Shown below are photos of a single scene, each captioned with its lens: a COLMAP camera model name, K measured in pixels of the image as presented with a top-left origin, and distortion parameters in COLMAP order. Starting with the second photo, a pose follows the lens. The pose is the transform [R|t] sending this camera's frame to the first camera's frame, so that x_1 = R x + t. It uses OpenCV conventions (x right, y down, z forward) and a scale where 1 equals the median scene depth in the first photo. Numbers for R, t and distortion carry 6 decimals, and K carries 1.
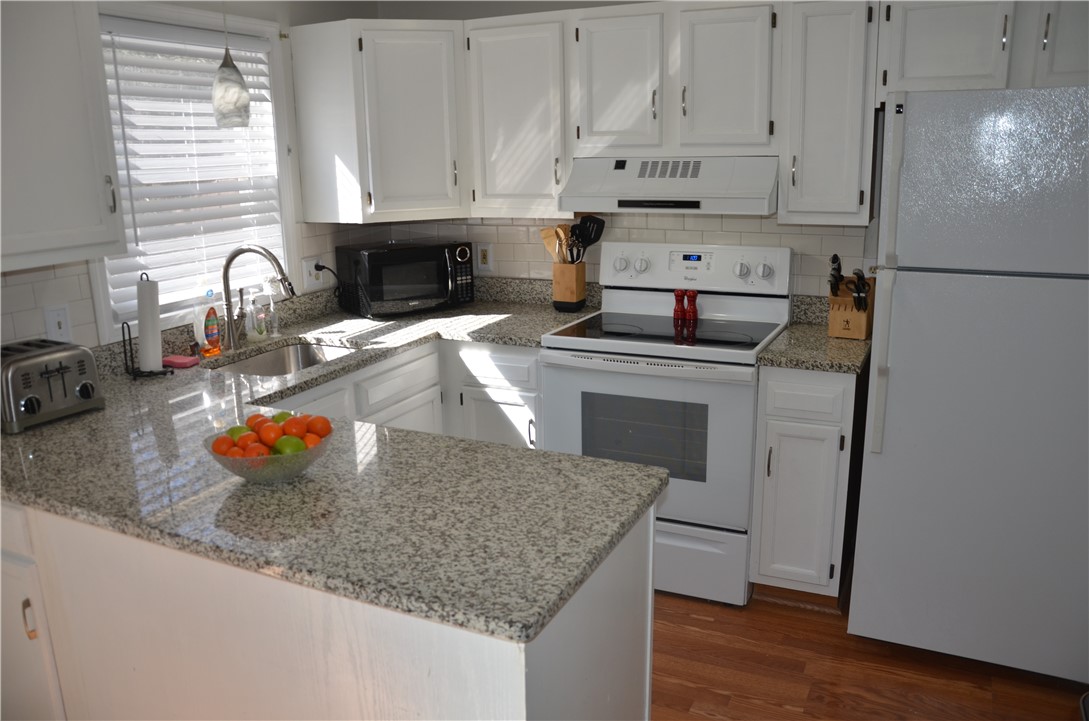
lens RADIAL K [[858.8, 0, 538.7], [0, 858.8, 367.7], [0, 0, 1]] dist [-0.151799, 0.117273]
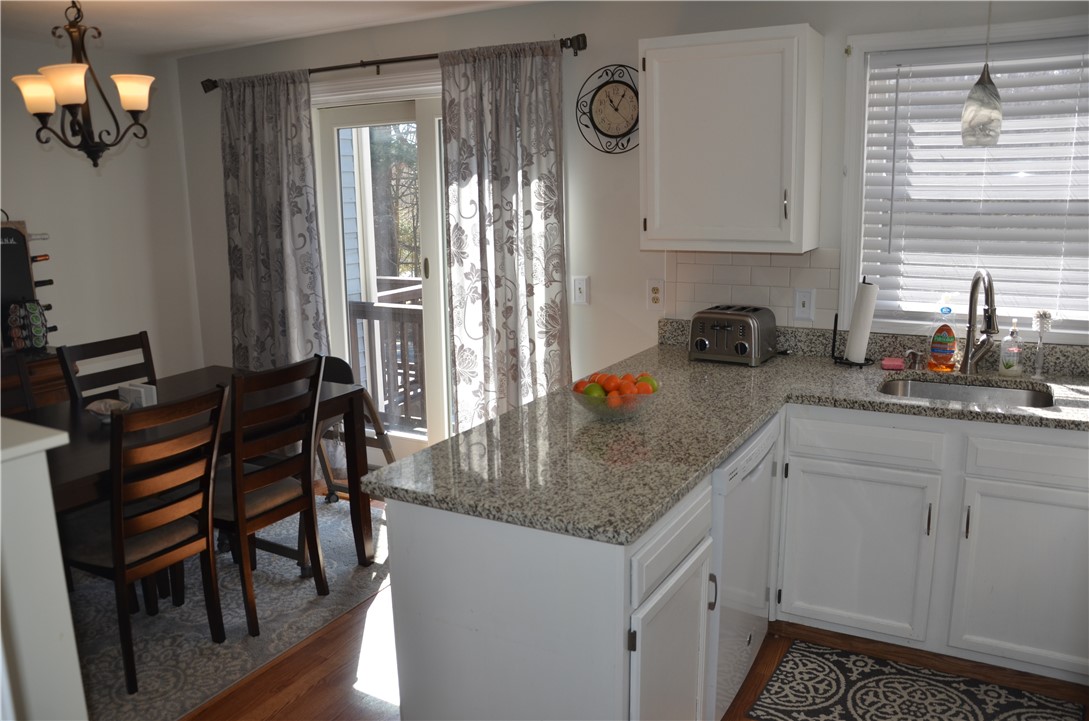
lens RADIAL K [[858.8, 0, 540.9], [0, 858.8, 370.0], [0, 0, 1]] dist [-0.151799, 0.117273]
pose [[-0.063341, 0.227858, -0.971632, 0.586346], [-0.224468, 0.945388, 0.236337, -0.138431], [0.972421, 0.233070, -0.008735, 0.515388]]
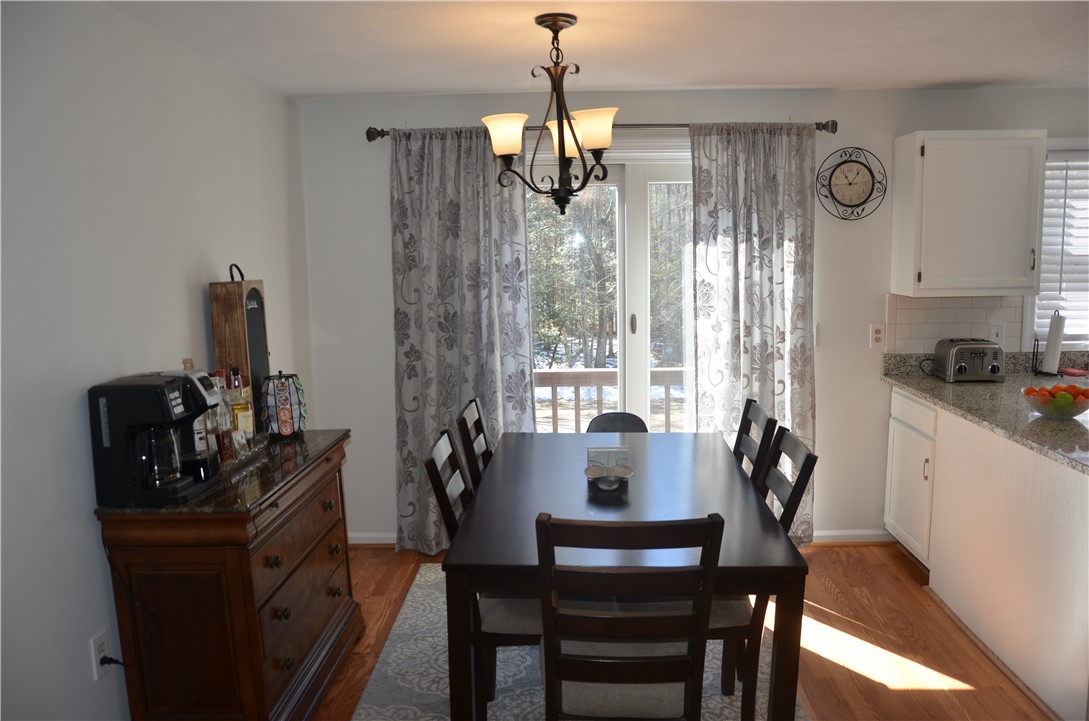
lens RADIAL K [[858.8, 0, 537.9], [0, 858.8, 370.4], [0, 0, 1]] dist [-0.151799, 0.117273]
pose [[0.391247, 0.138007, -0.909879, 0.482715], [-0.211412, 0.975728, 0.057087, 0.096900], [0.895673, 0.170024, 0.410927, -0.418881]]
